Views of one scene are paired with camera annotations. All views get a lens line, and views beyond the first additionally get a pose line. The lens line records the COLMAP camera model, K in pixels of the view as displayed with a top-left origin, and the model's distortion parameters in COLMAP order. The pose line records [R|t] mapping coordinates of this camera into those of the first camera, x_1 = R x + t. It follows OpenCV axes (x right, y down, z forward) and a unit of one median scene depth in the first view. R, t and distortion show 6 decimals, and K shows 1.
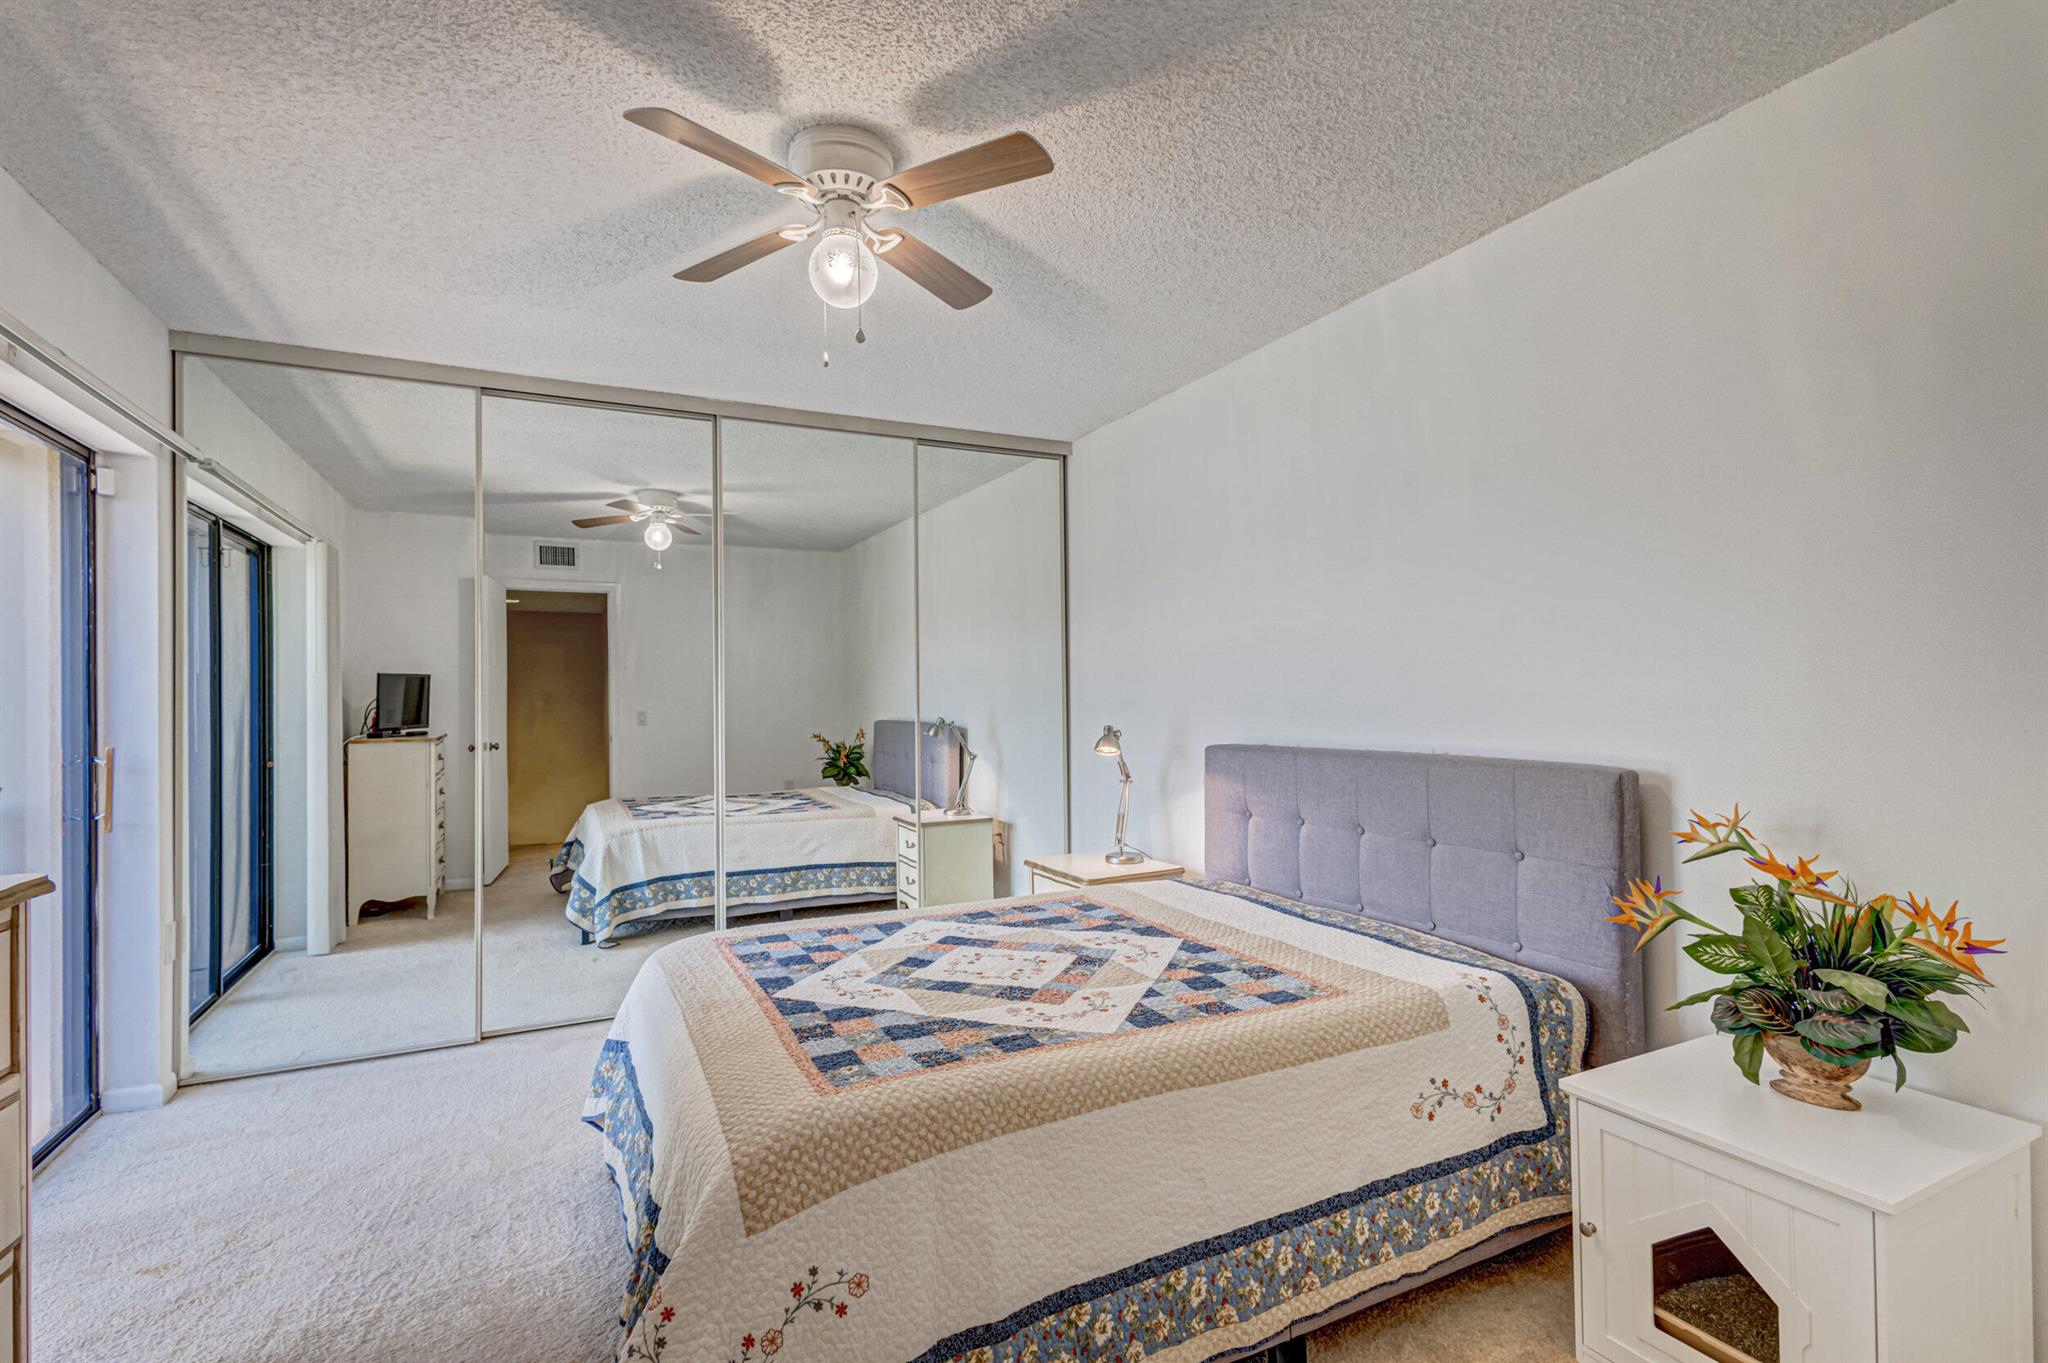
lens RADIAL K [[951.0, 0, 1032.8], [0, 951.0, 685.7], [0, 0, 1]] dist [0.015718, -0.004744]
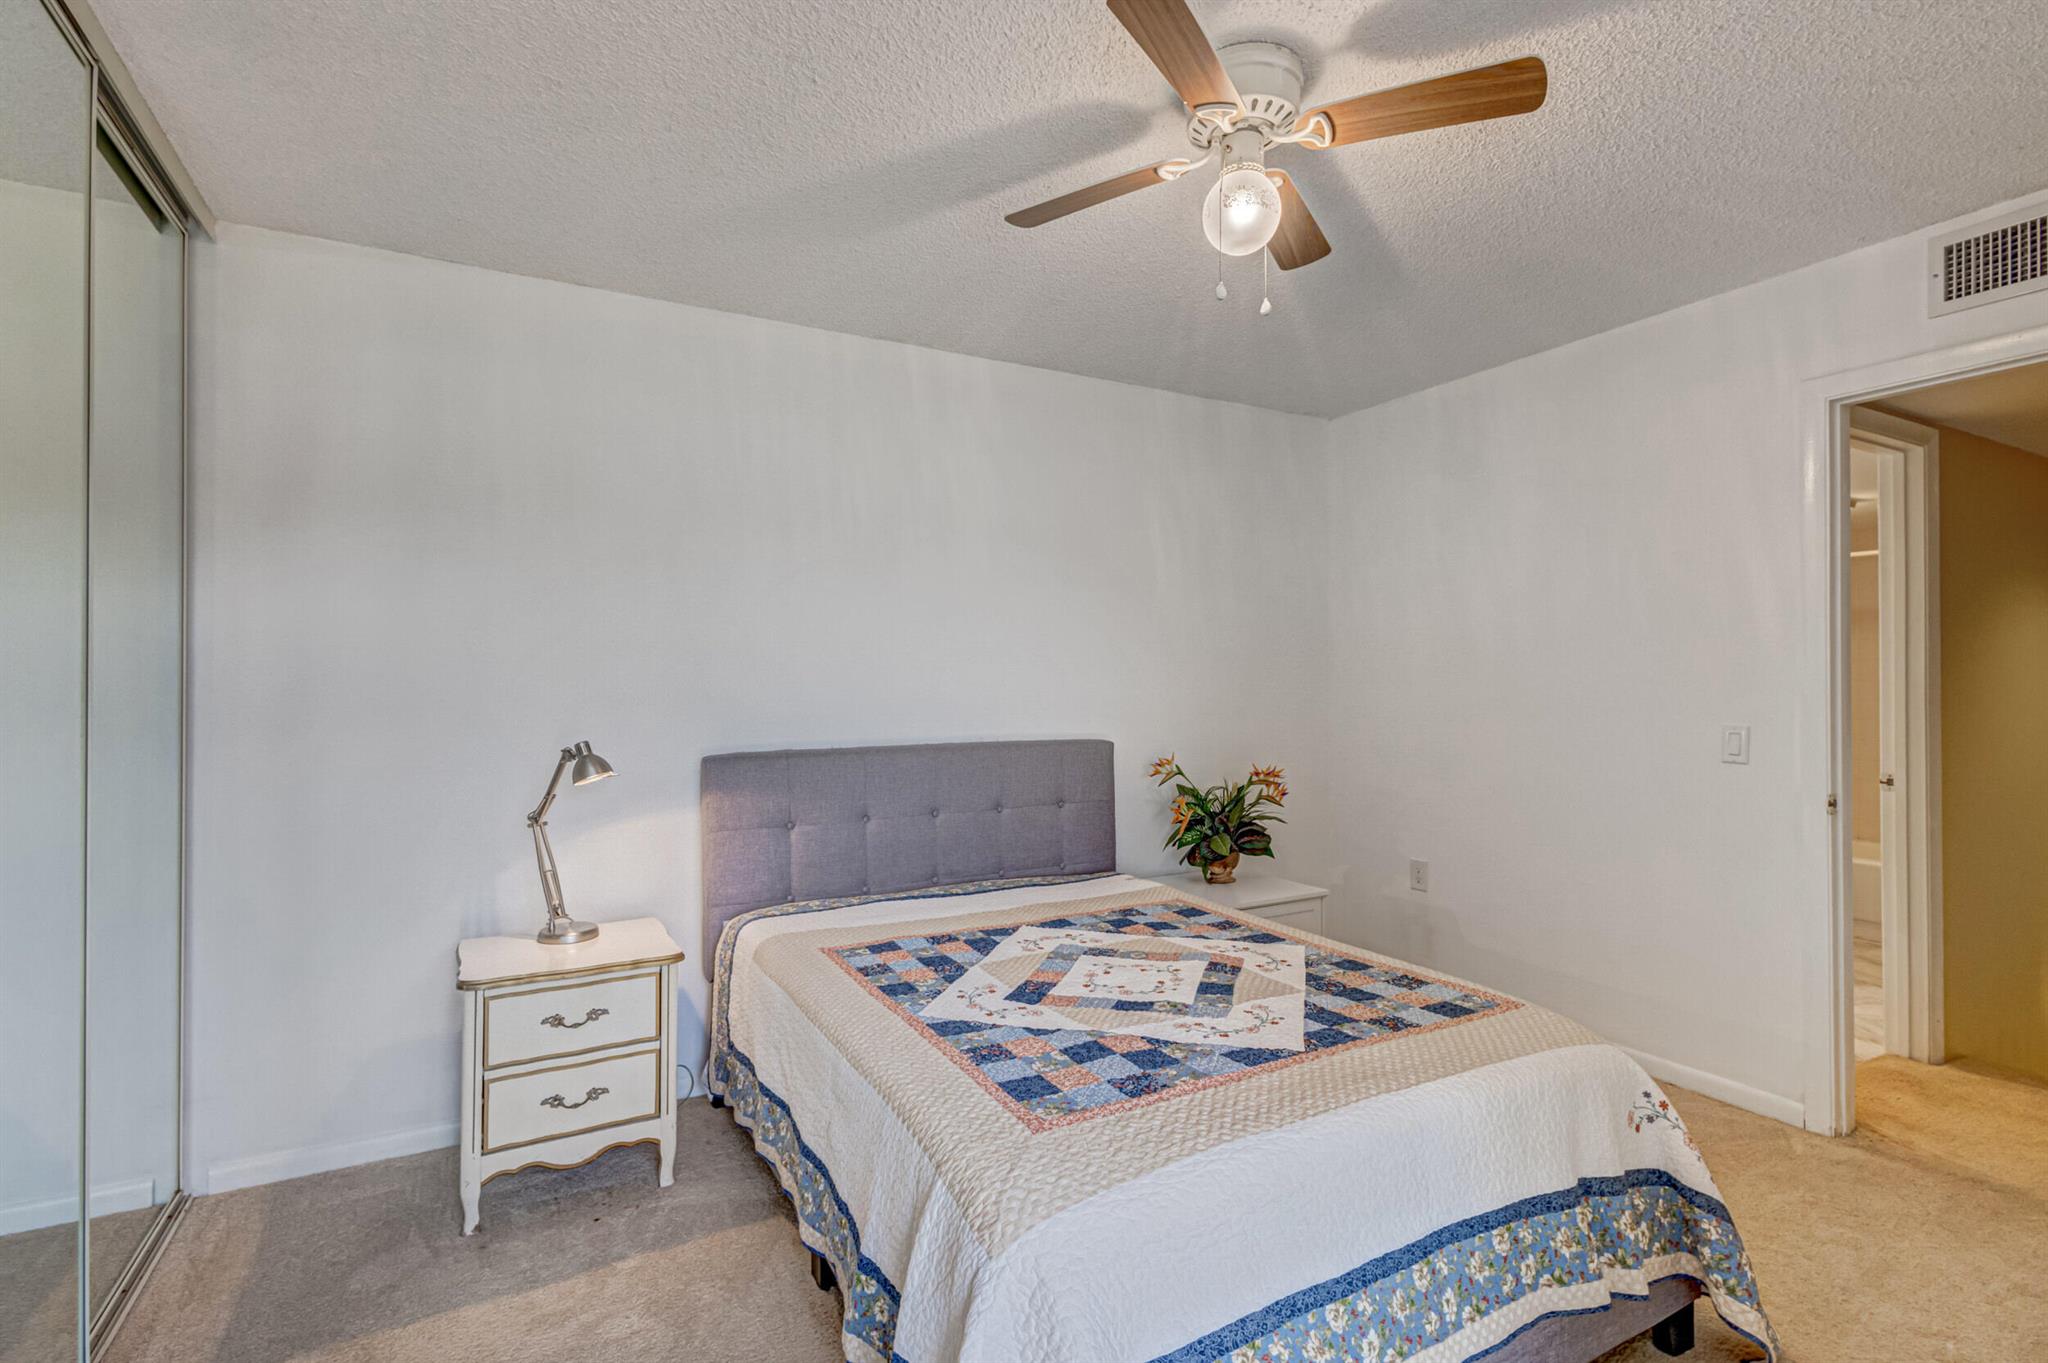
lens RADIAL K [[951.0, 0, 1007.4], [0, 951.0, 681.5], [0, 0, 1]] dist [0.015718, -0.004744]
pose [[-0.027342, 0.021839, 0.999388, -1.044781], [-0.006327, 0.999738, -0.022020, 0.021305], [-0.999606, -0.006925, -0.027197, 1.212942]]
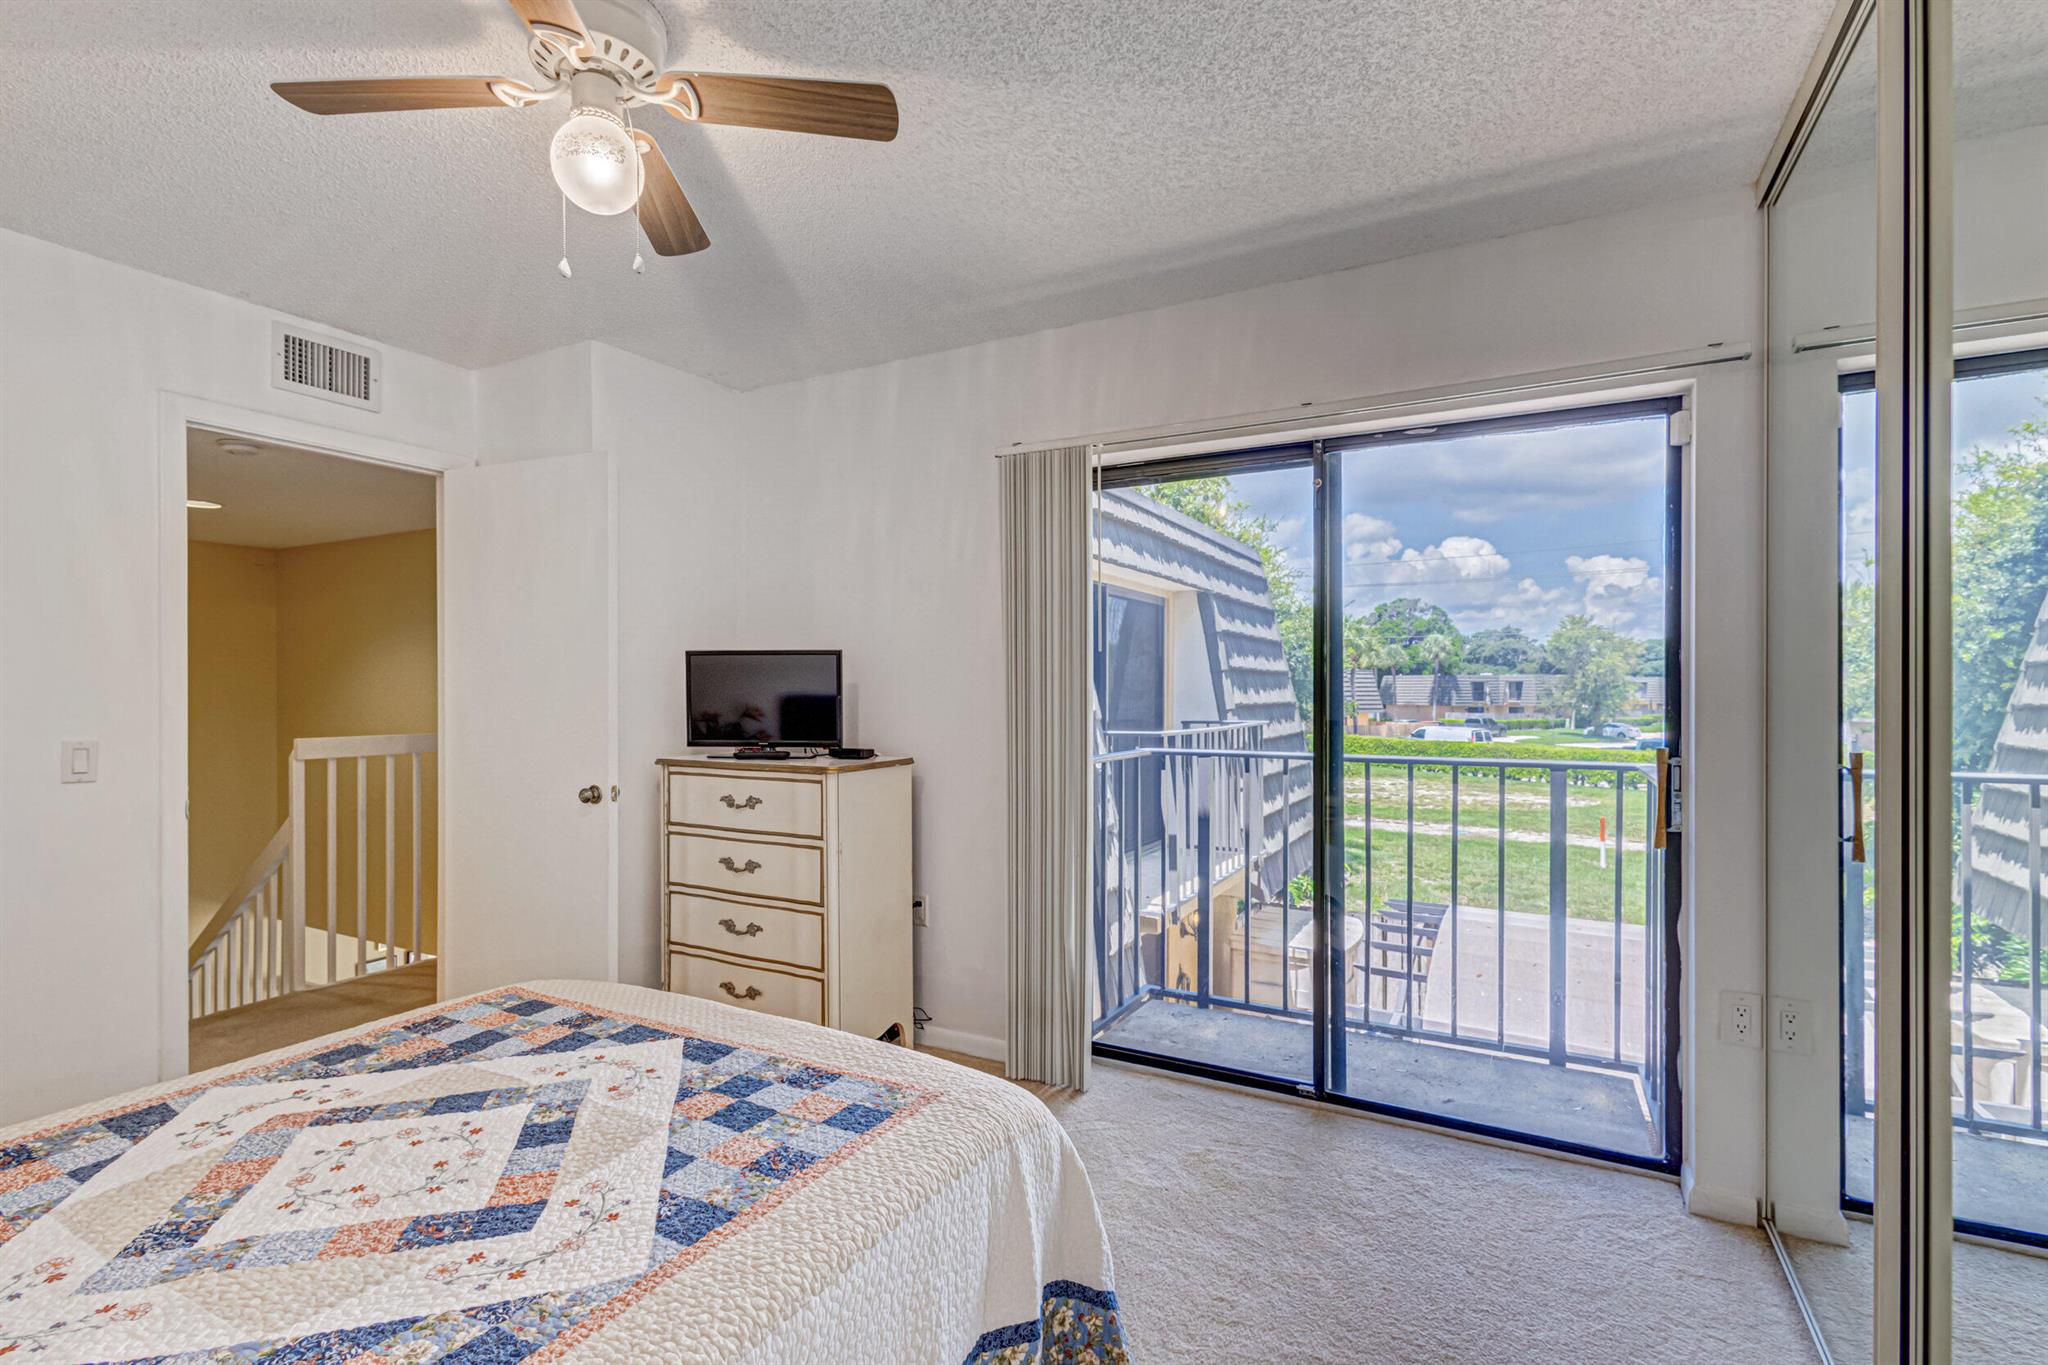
lens RADIAL K [[951.0, 0, 1023.2], [0, 951.0, 681.2], [0, 0, 1]] dist [0.015718, -0.004744]
pose [[-0.822659, 0.016506, -0.568295, -0.031045], [0.021824, 0.999759, -0.002555, 0.001926], [0.568116, -0.014505, -0.822821, 1.812369]]
